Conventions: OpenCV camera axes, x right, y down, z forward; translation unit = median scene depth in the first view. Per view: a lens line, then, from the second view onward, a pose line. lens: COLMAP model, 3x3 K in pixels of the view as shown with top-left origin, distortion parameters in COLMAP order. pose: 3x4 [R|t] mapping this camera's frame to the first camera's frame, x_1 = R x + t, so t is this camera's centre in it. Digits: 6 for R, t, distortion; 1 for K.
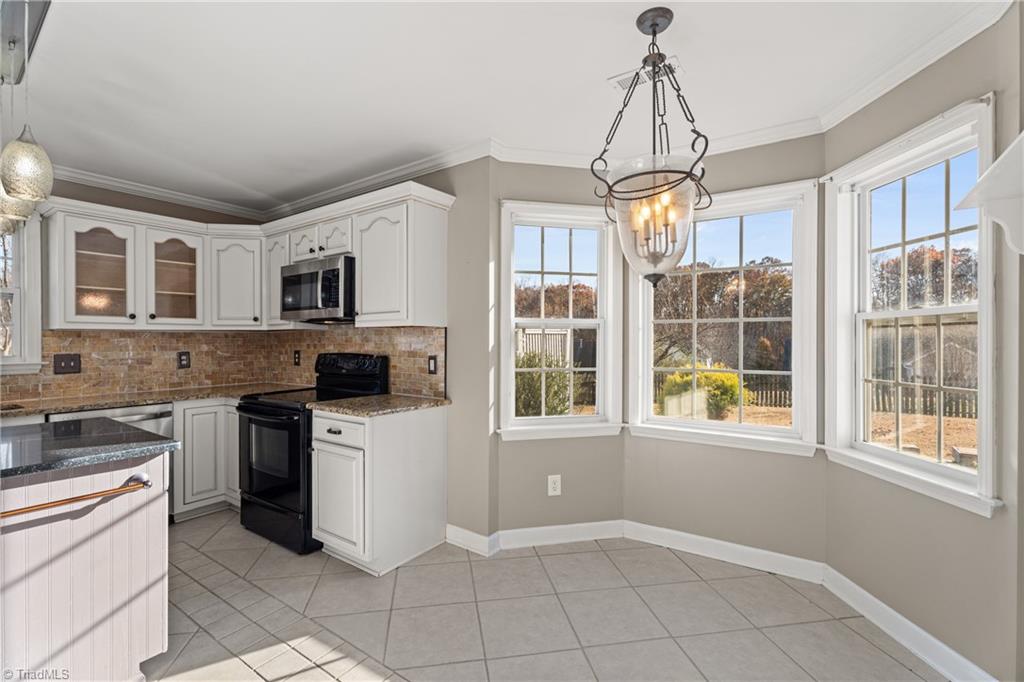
lens RADIAL K [[460.9, 0, 514.3], [0, 460.9, 337.3], [0, 0, 1]] dist [0.005630, 0.000709]
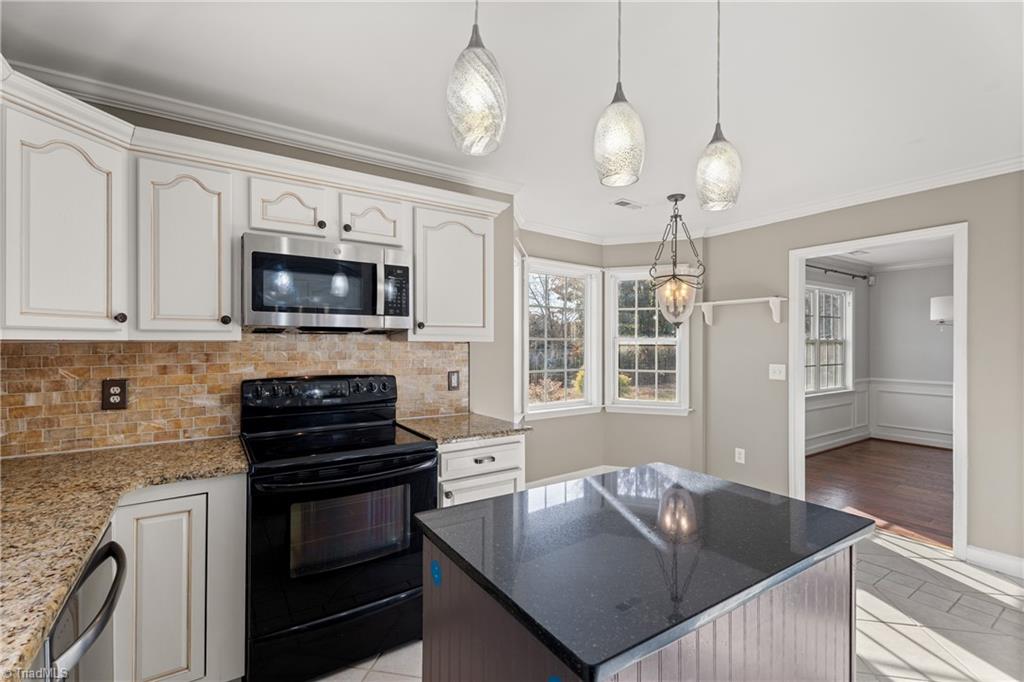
lens RADIAL K [[460.9, 0, 506.6], [0, 460.9, 340.6], [0, 0, 1]] dist [0.005630, 0.000709]
pose [[0.356897, 0.008721, 0.934103, -1.017371], [-0.008136, 0.999948, -0.006228, -0.018689], [-0.934108, -0.005377, 0.356949, 0.537247]]
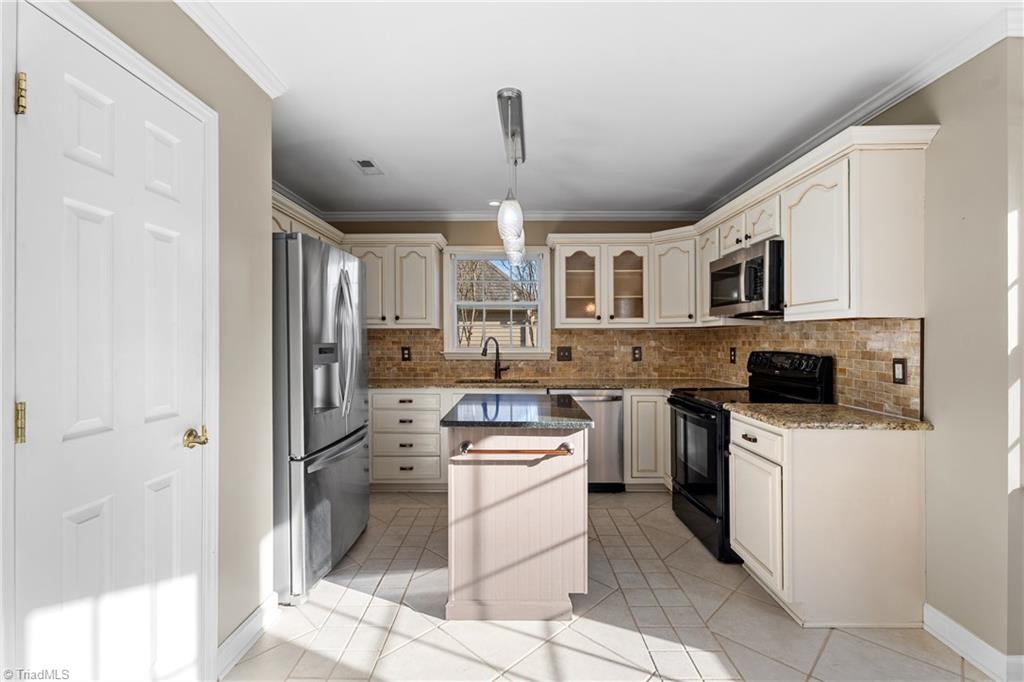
lens RADIAL K [[460.9, 0, 504.2], [0, 460.9, 334.6], [0, 0, 1]] dist [0.005630, 0.000709]
pose [[0.565130, -0.003024, -0.824996, 0.067904], [0.002789, 0.999995, -0.001755, 0.002599], [0.824997, -0.001309, 0.565136, 0.082933]]
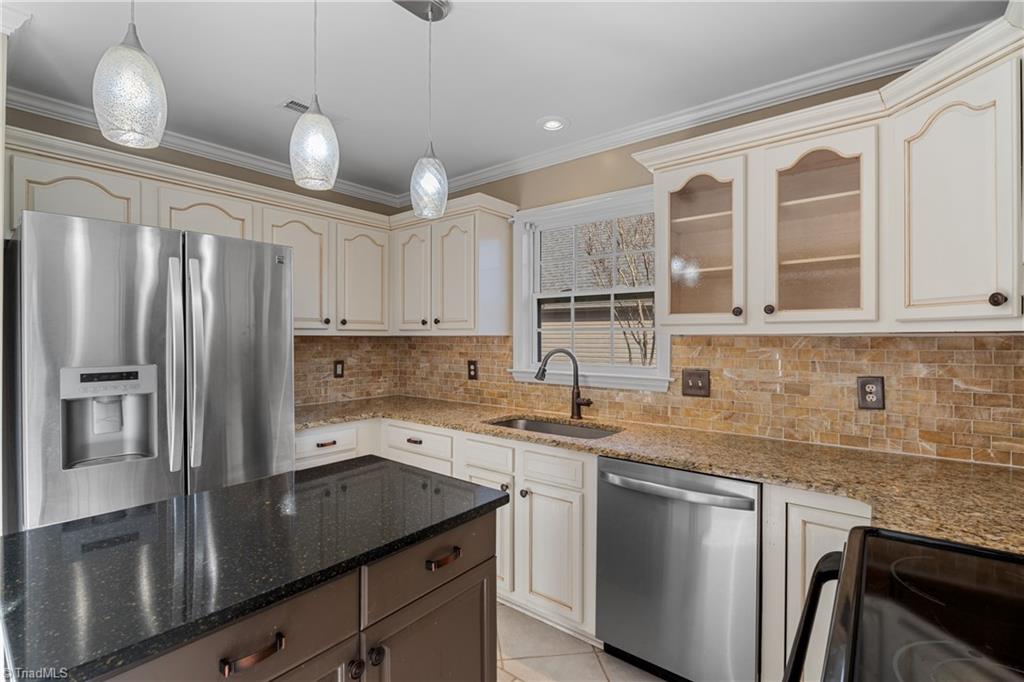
lens RADIAL K [[460.9, 0, 521.0], [0, 460.9, 341.4], [0, 0, 1]] dist [0.005630, 0.000709]
pose [[-0.042338, 0.010905, -0.999044, -0.249591], [0.004658, 0.999932, 0.010717, -0.016169], [0.999092, -0.004199, -0.042386, 0.793347]]
